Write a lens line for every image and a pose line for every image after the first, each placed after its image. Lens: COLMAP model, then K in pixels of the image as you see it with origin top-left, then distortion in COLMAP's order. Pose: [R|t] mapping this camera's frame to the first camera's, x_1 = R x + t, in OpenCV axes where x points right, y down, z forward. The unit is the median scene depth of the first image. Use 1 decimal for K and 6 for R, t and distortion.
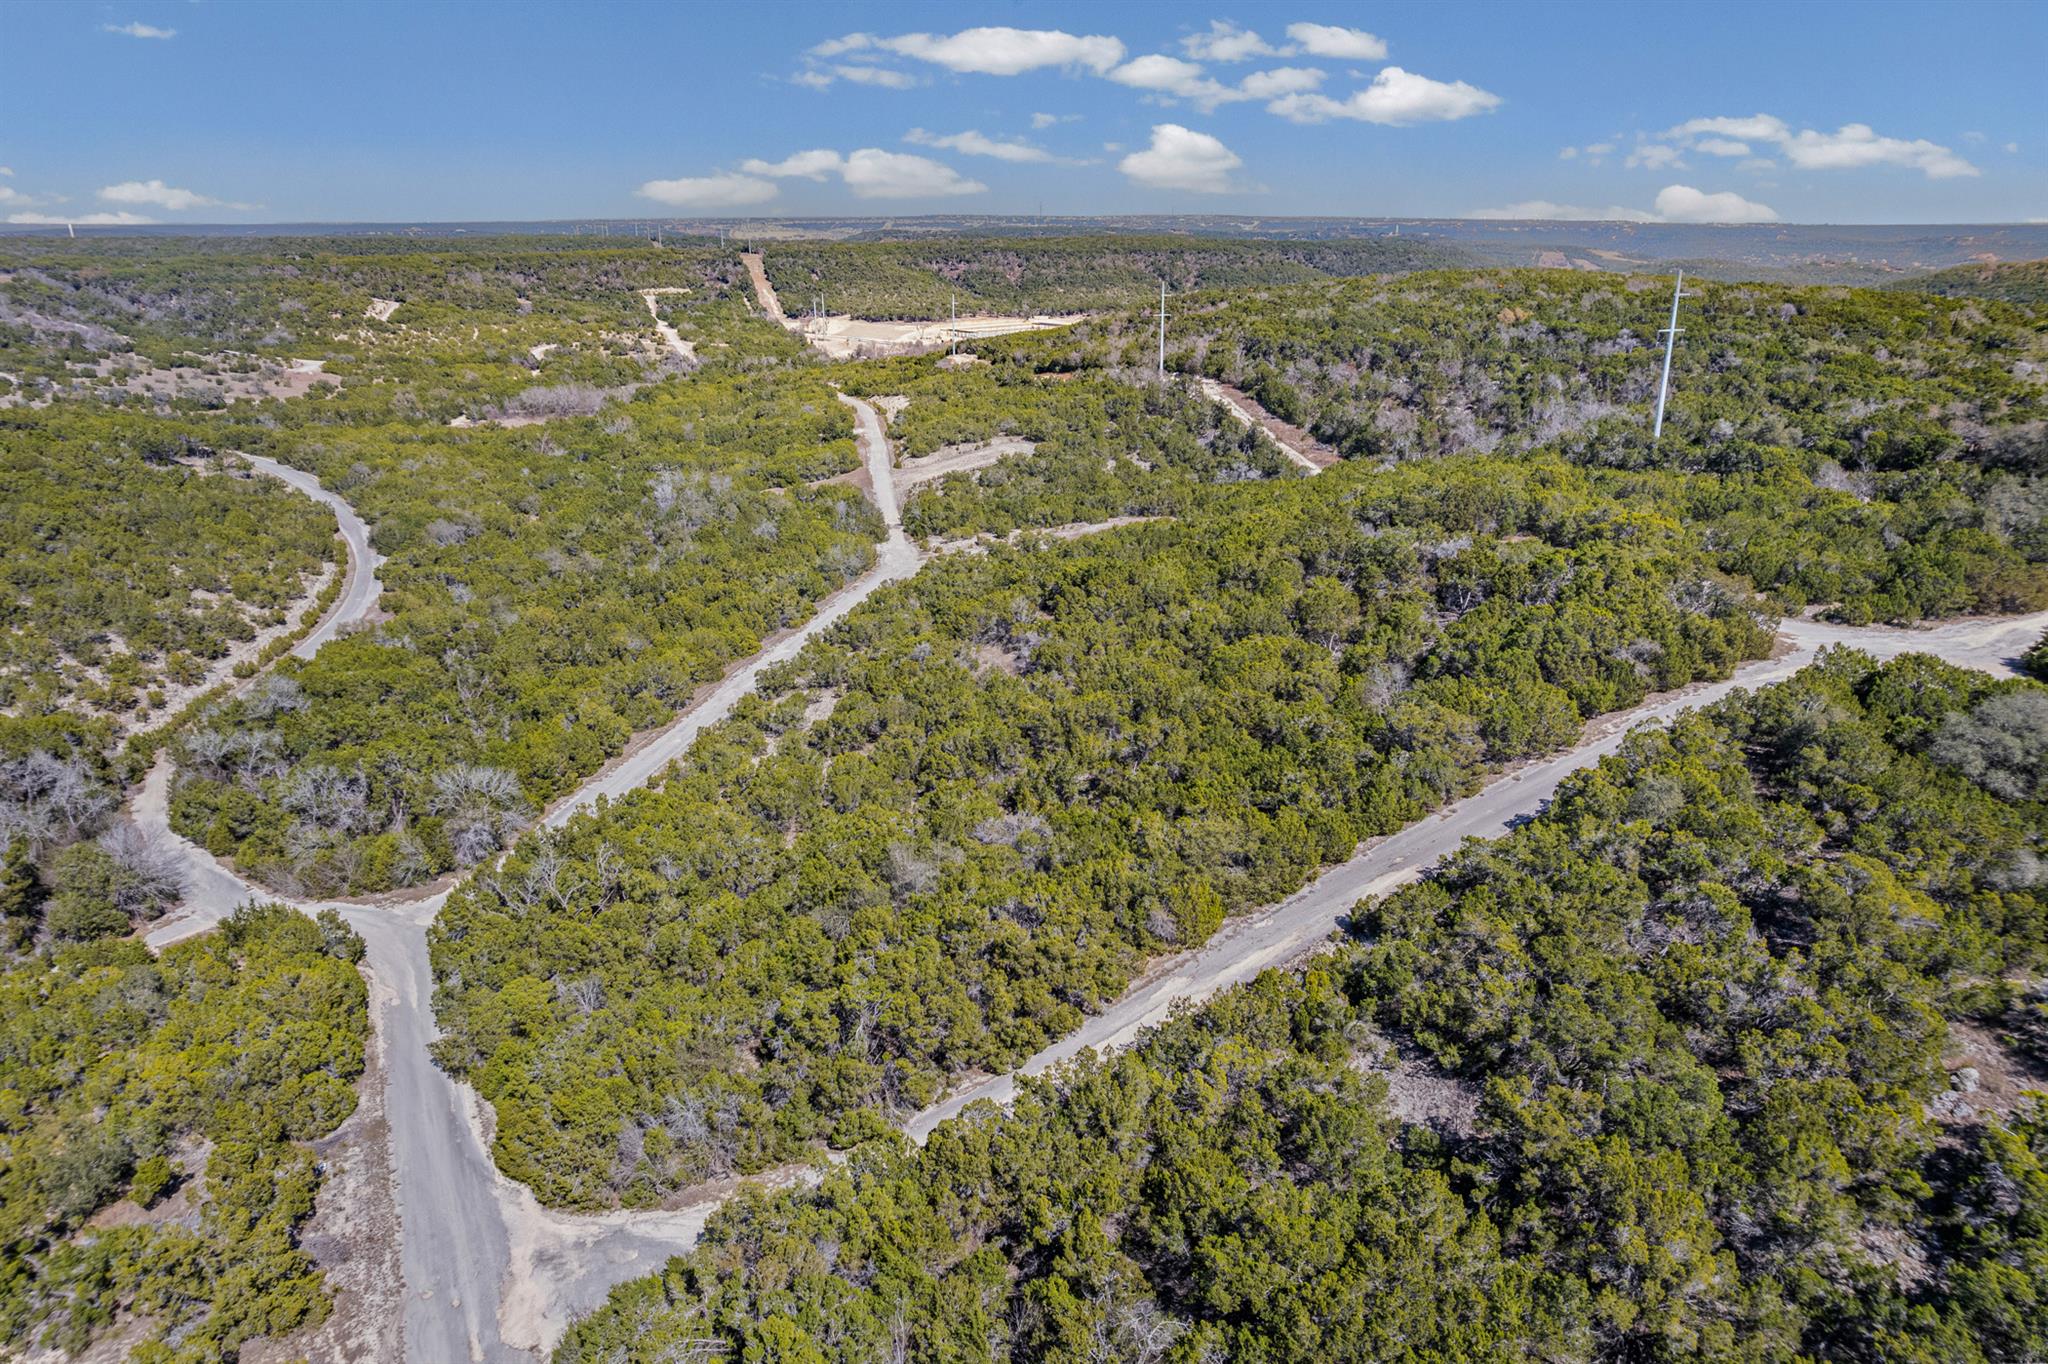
lens RADIAL K [[1333.5, 0, 1028.6], [0, 1333.5, 687.8], [0, 0, 1]] dist [-0.087212, 0.078399]
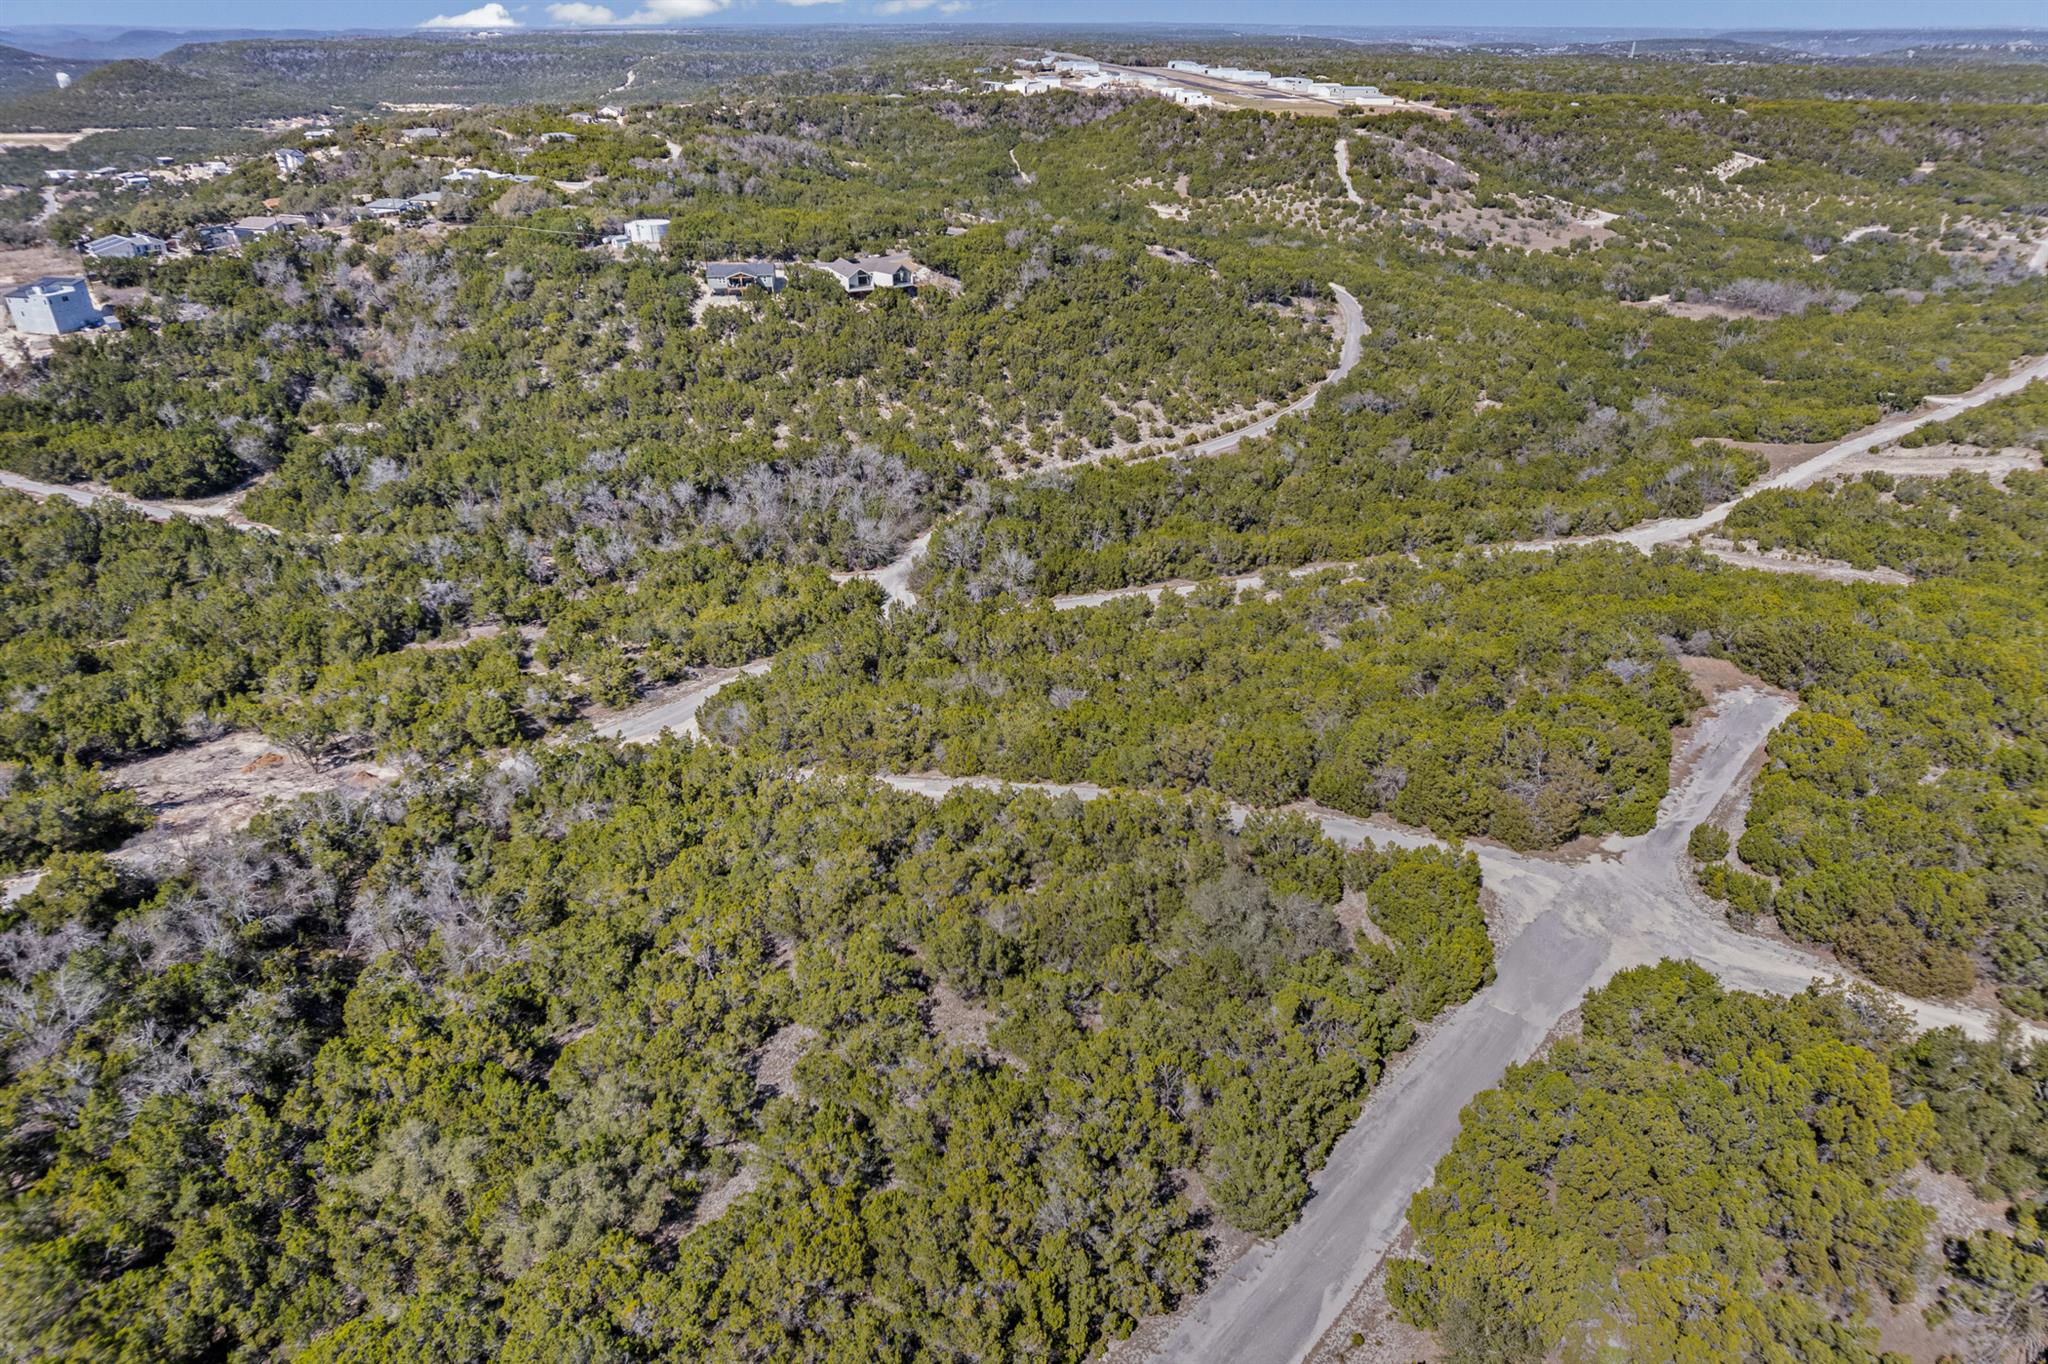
lens RADIAL K [[1333.5, 0, 1028.6], [0, 1333.5, 687.8], [0, 0, 1]] dist [-0.087212, 0.078399]
pose [[0.495414, 0.397253, -0.772500, 0.751232], [-0.292618, 0.913647, 0.282177, -0.210018], [0.817888, 0.086252, 0.568876, 0.089460]]
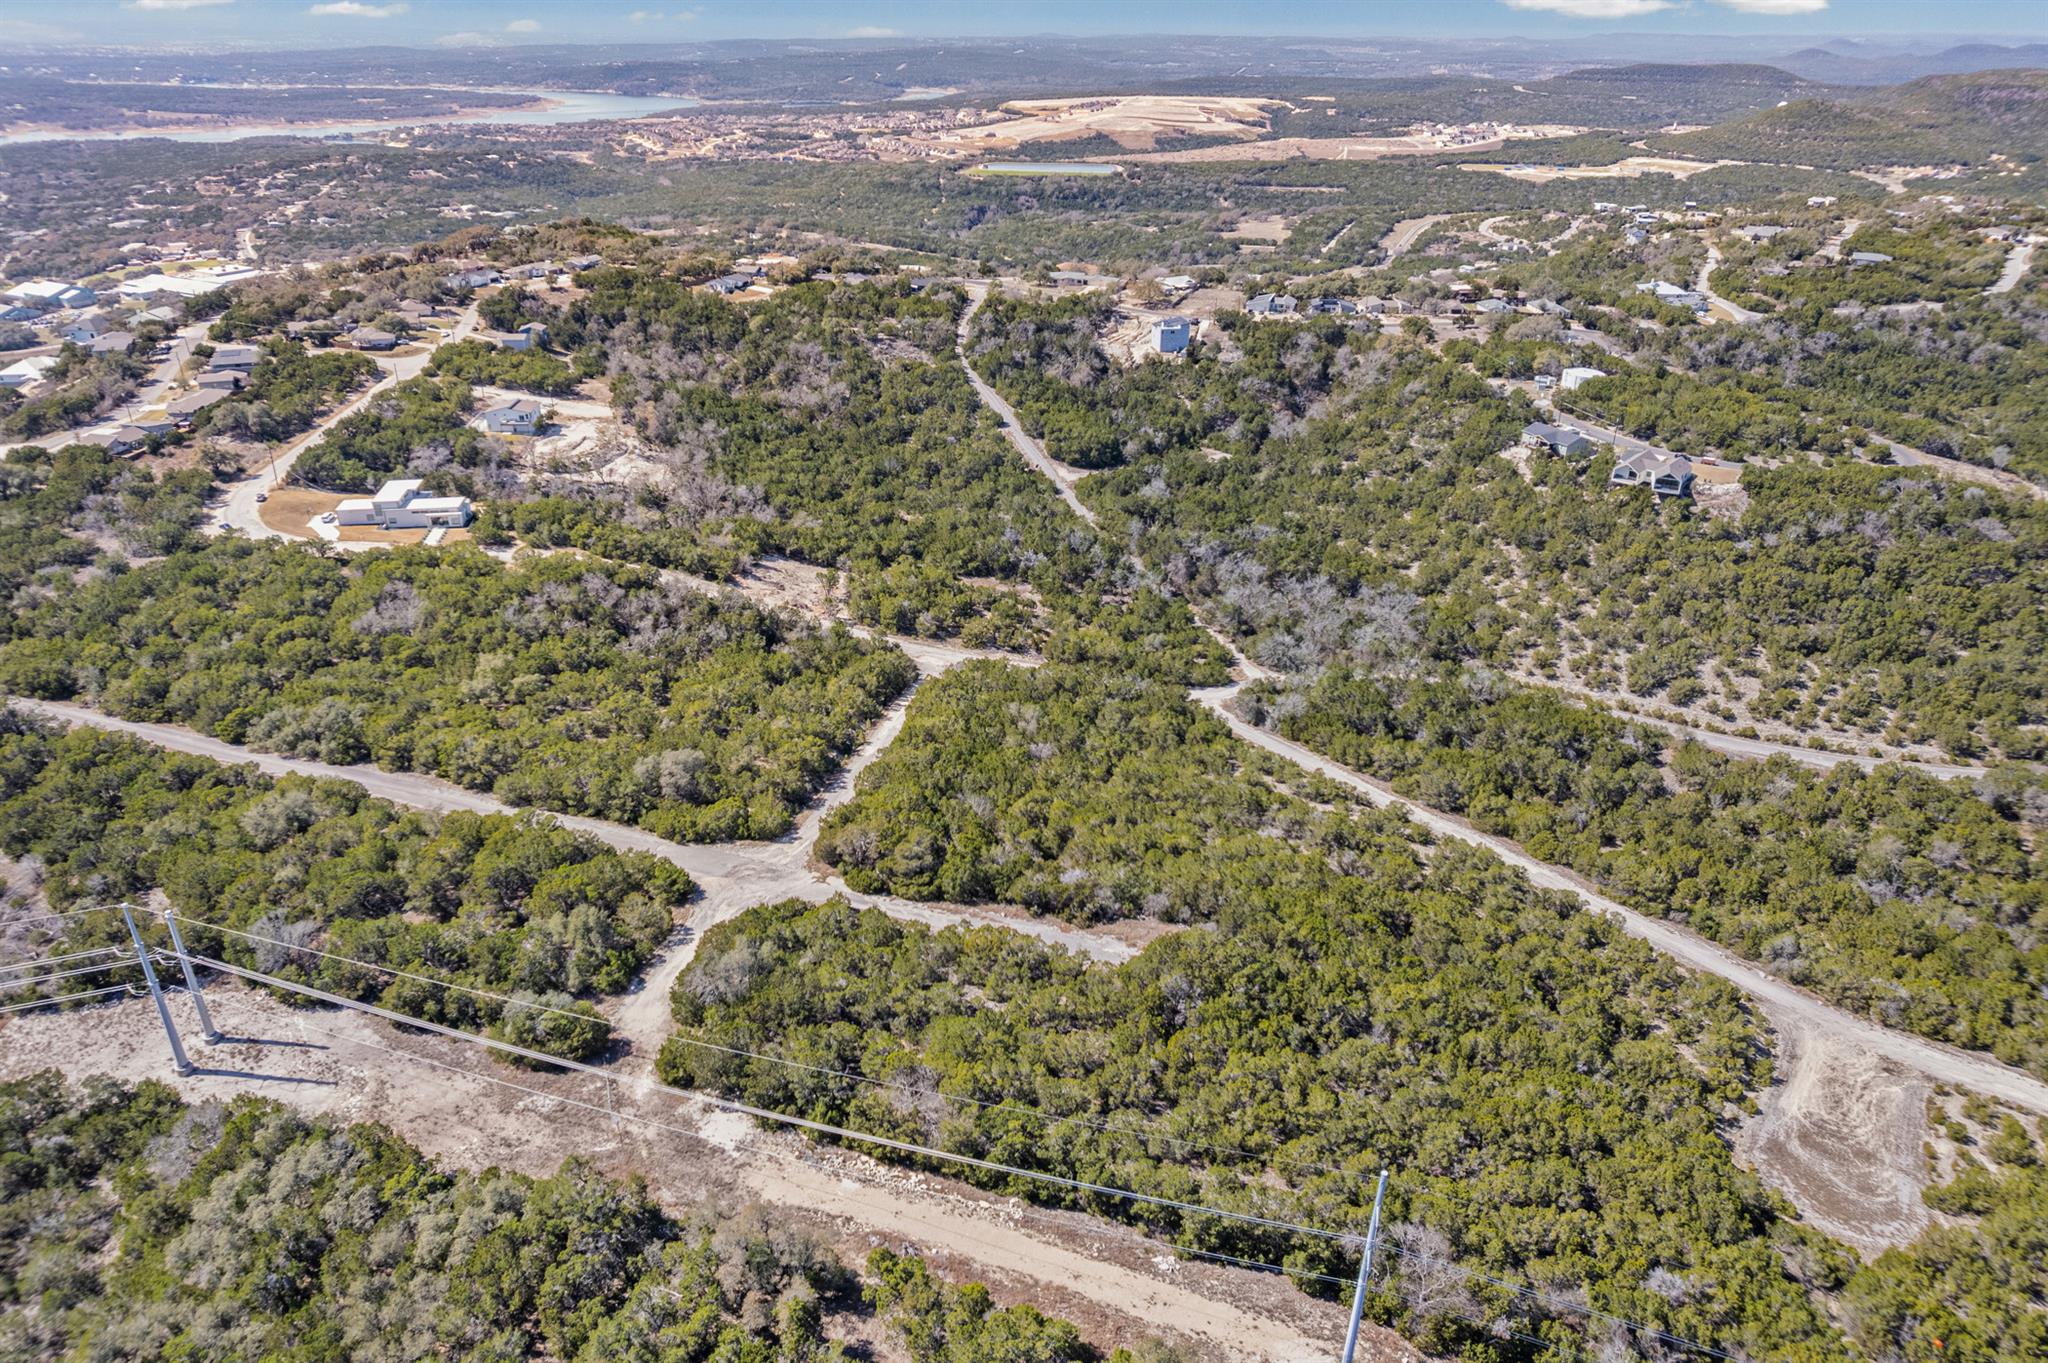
lens RADIAL K [[1369.3, 0, 1024.0], [0, 1369.3, 681.5], [0, 0, 1]] dist [-0.050667, 0.021910]
pose [[-0.588711, 0.357231, -0.725124, 1.112910], [-0.284815, 0.747854, 0.599663, -0.917185], [0.756505, 0.559554, -0.338525, 1.155631]]
